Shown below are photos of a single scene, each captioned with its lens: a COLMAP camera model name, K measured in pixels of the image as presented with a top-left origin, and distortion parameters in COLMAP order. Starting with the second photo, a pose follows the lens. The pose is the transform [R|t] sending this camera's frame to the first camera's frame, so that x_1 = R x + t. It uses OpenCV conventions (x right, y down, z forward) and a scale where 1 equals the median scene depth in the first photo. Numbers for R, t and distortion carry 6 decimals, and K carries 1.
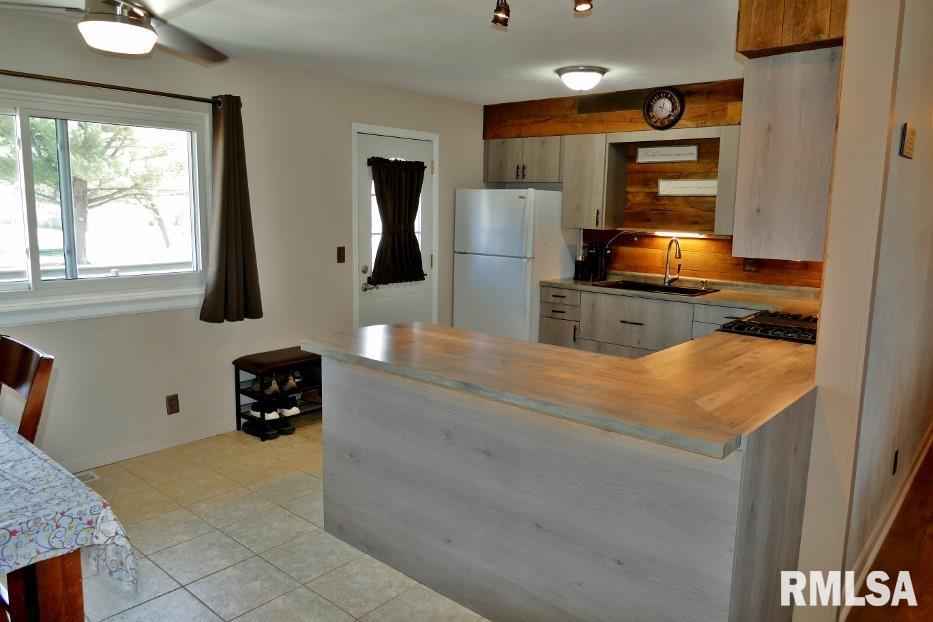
lens RADIAL K [[664.9, 0, 464.4], [0, 664.9, 309.5], [0, 0, 1]] dist [-0.021336, 0.010456]
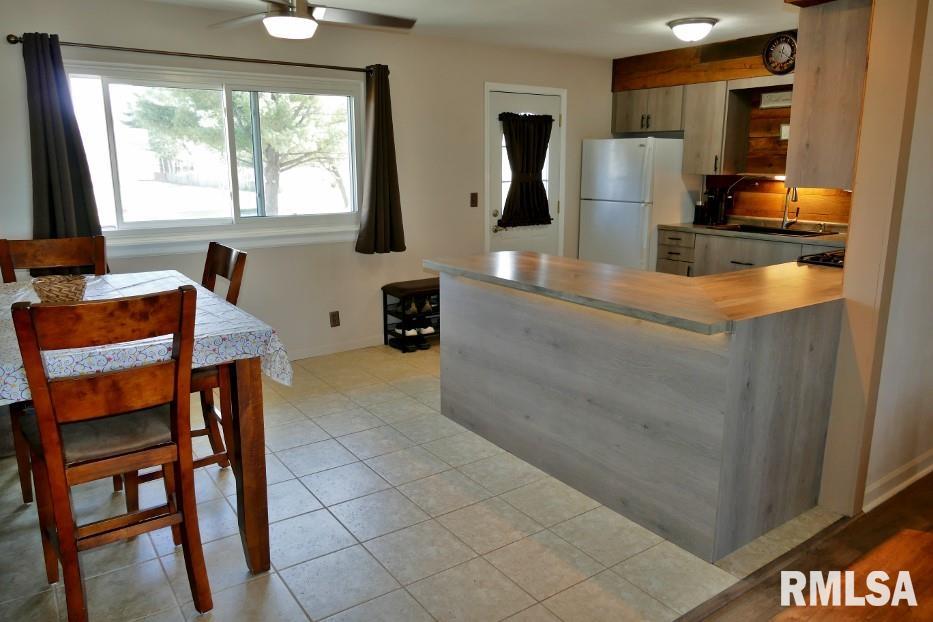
lens RADIAL K [[664.9, 0, 462.9], [0, 664.9, 310.2], [0, 0, 1]] dist [-0.021336, 0.010456]
pose [[0.968864, 0.032131, -0.245498, 0.082507], [-0.017275, 0.997900, 0.062428, 0.035690], [0.246988, -0.056243, 0.967385, -0.124677]]
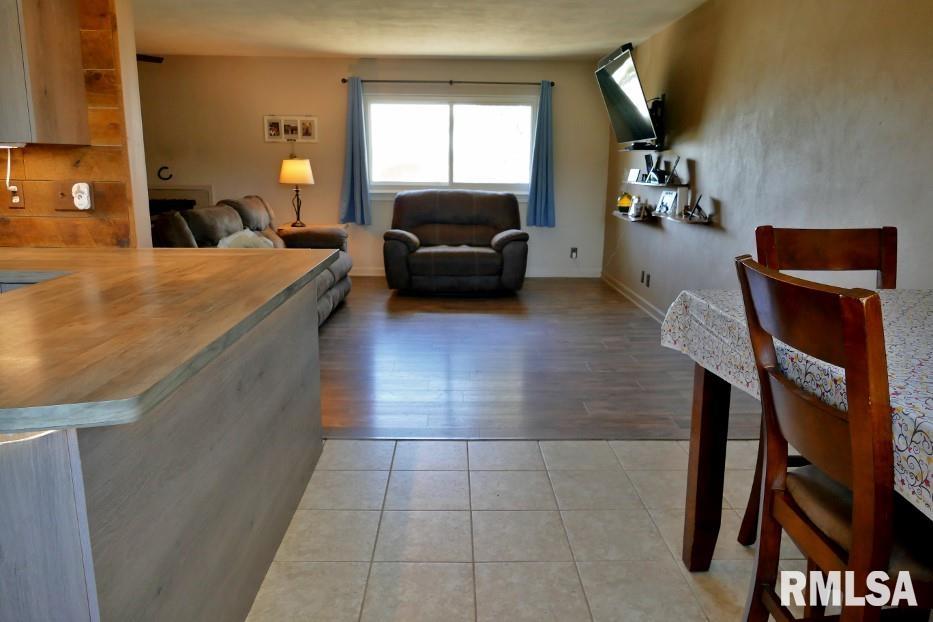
lens RADIAL K [[664.9, 0, 465.4], [0, 664.9, 307.8], [0, 0, 1]] dist [-0.021336, 0.010456]
pose [[-0.669755, -0.180947, 0.720199, -0.352044], [0.087636, 0.943820, 0.318628, -0.053338], [-0.737393, 0.276518, -0.616270, 0.622714]]
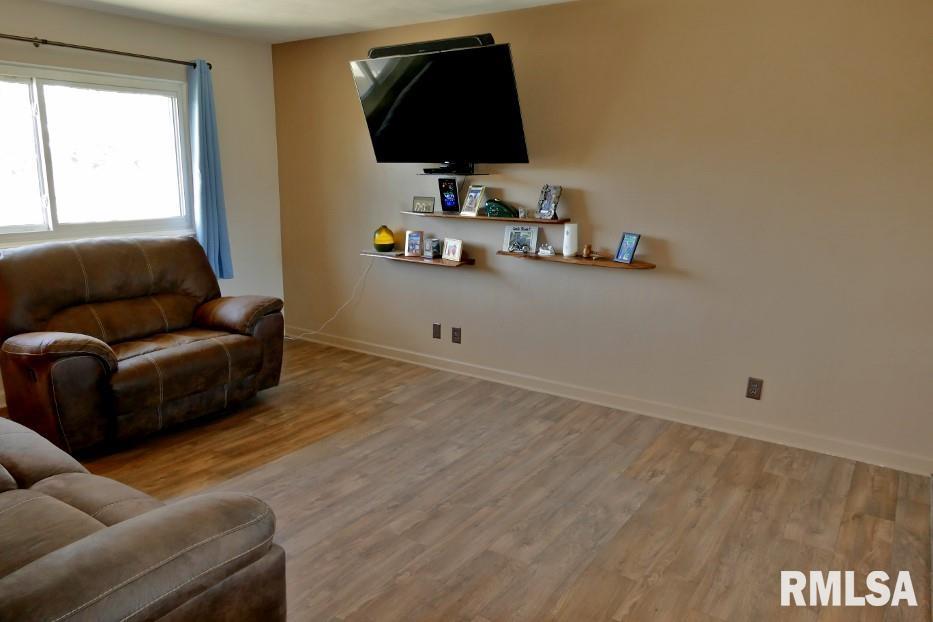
lens RADIAL K [[664.9, 0, 460.1], [0, 664.9, 309.1], [0, 0, 1]] dist [-0.021336, 0.010456]
pose [[-0.994006, -0.004181, -0.109245, 0.396803], [-0.042153, 0.936659, 0.347697, -0.056174], [0.100872, 0.350218, -0.931221, 0.505909]]
